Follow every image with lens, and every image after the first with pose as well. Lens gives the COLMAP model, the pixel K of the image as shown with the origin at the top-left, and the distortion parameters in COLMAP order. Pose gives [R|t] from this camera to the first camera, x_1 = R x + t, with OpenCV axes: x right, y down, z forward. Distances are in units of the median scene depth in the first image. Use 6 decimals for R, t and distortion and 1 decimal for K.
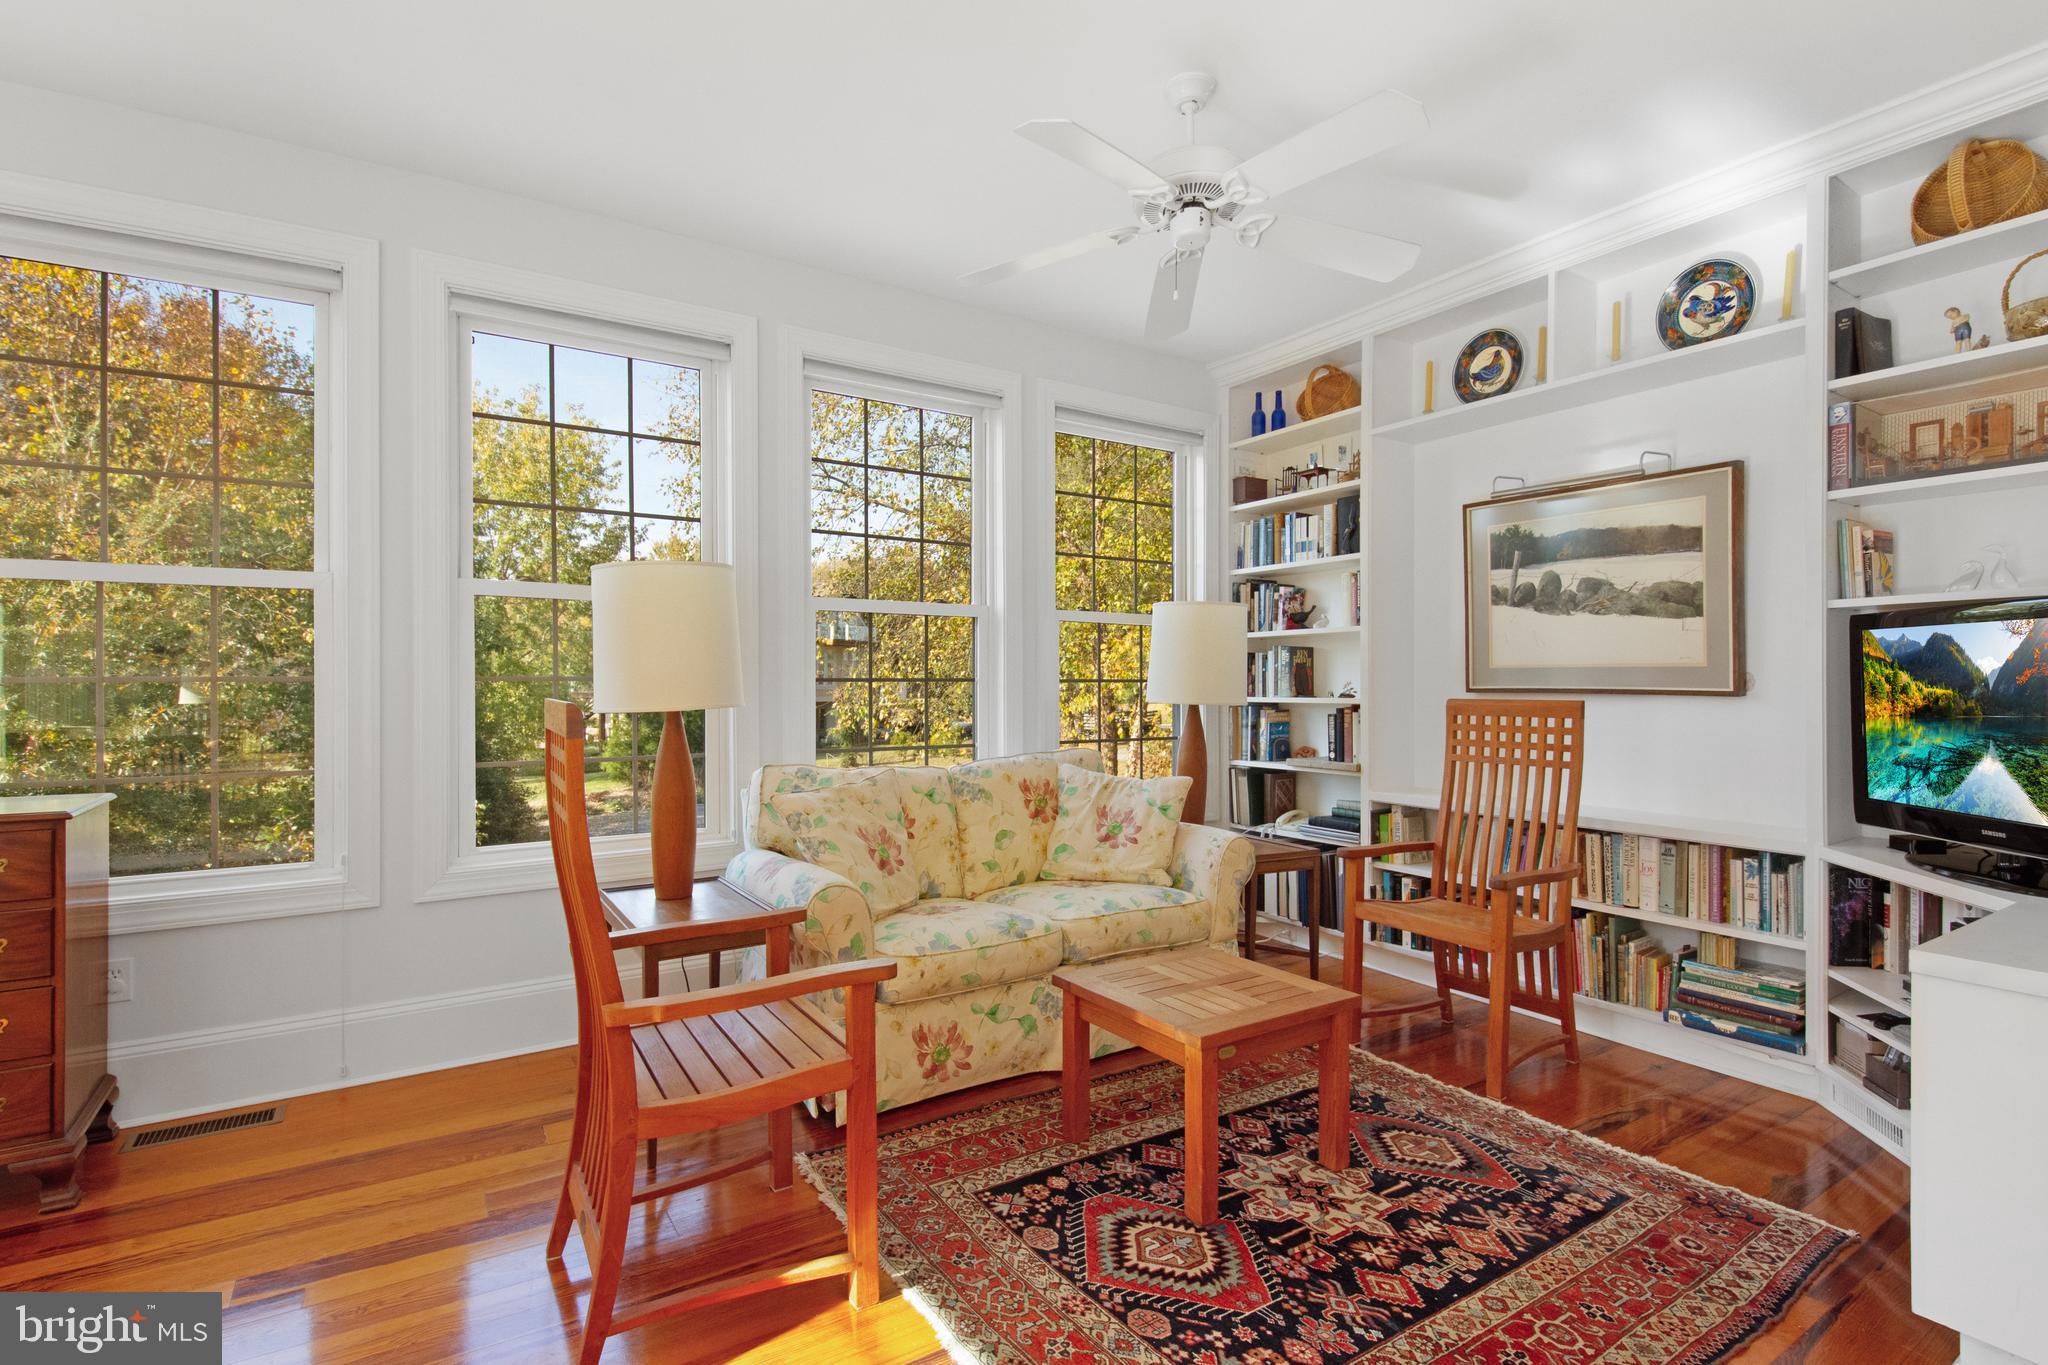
lens RADIAL K [[937.4, 0, 996.2], [0, 937.4, 687.4], [0, 0, 1]] dist [0.000447, -0.000779]
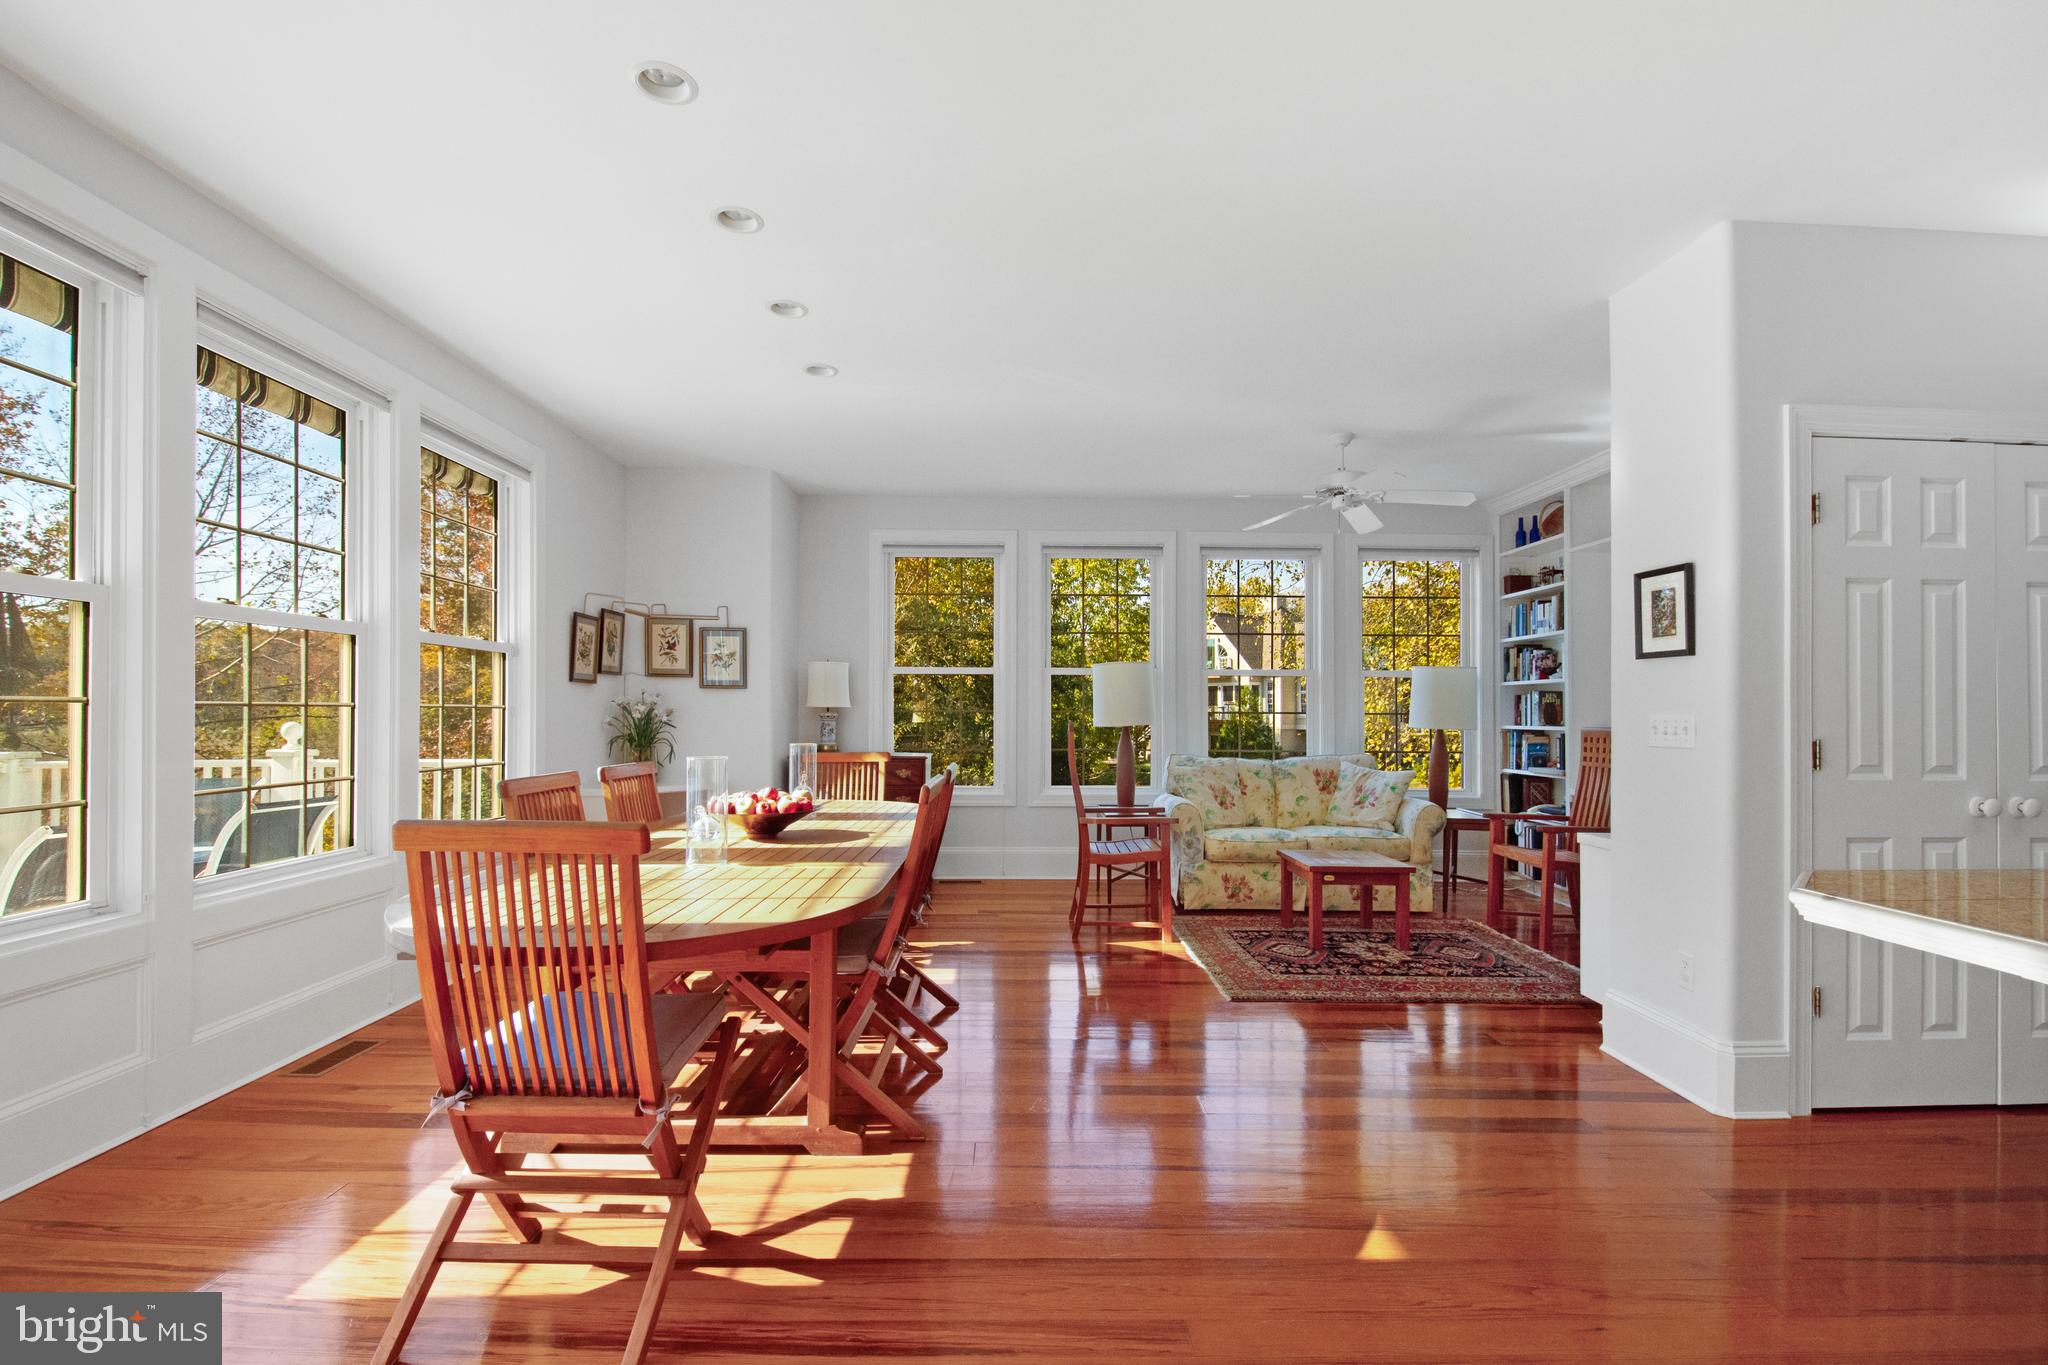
lens RADIAL K [[937.4, 0, 1020.4], [0, 937.4, 692.2], [0, 0, 1]] dist [0.000447, -0.000779]
pose [[0.845780, -0.005377, -0.533505, 0.516678], [-0.006418, 0.999774, -0.020251, -0.009346], [0.533493, 0.020552, 0.845555, -0.838063]]
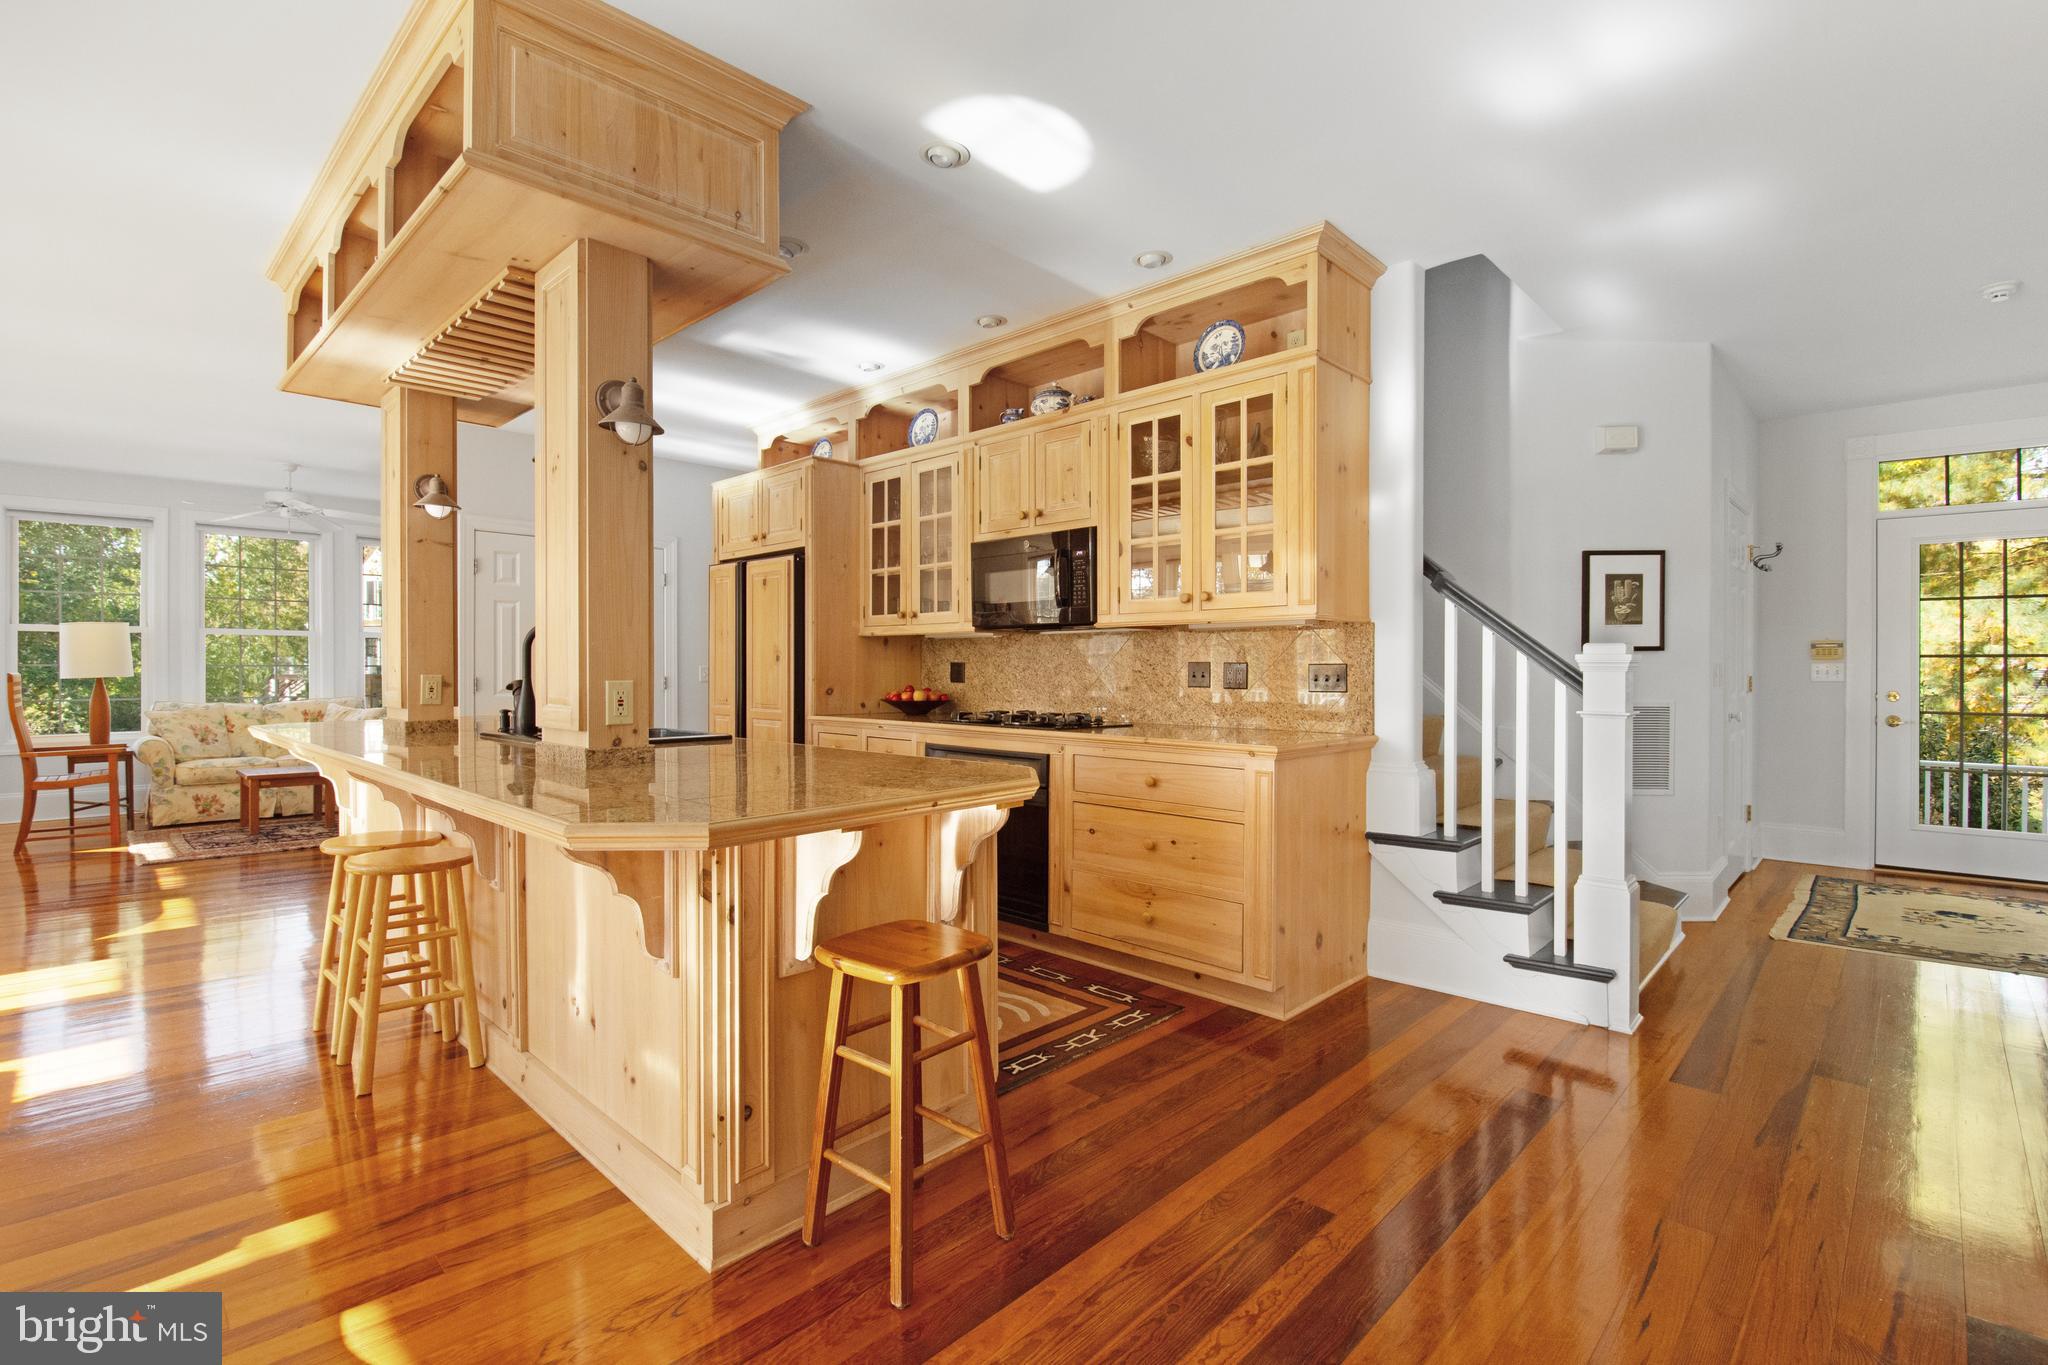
lens RADIAL K [[937.4, 0, 1008.5], [0, 937.4, 670.8], [0, 0, 1]] dist [0.000447, -0.000779]
pose [[0.981641, 0.004713, 0.190677, 1.308157], [-0.005594, 0.999976, 0.004083, -0.017424], [-0.190654, -0.005075, 0.981644, -1.619878]]
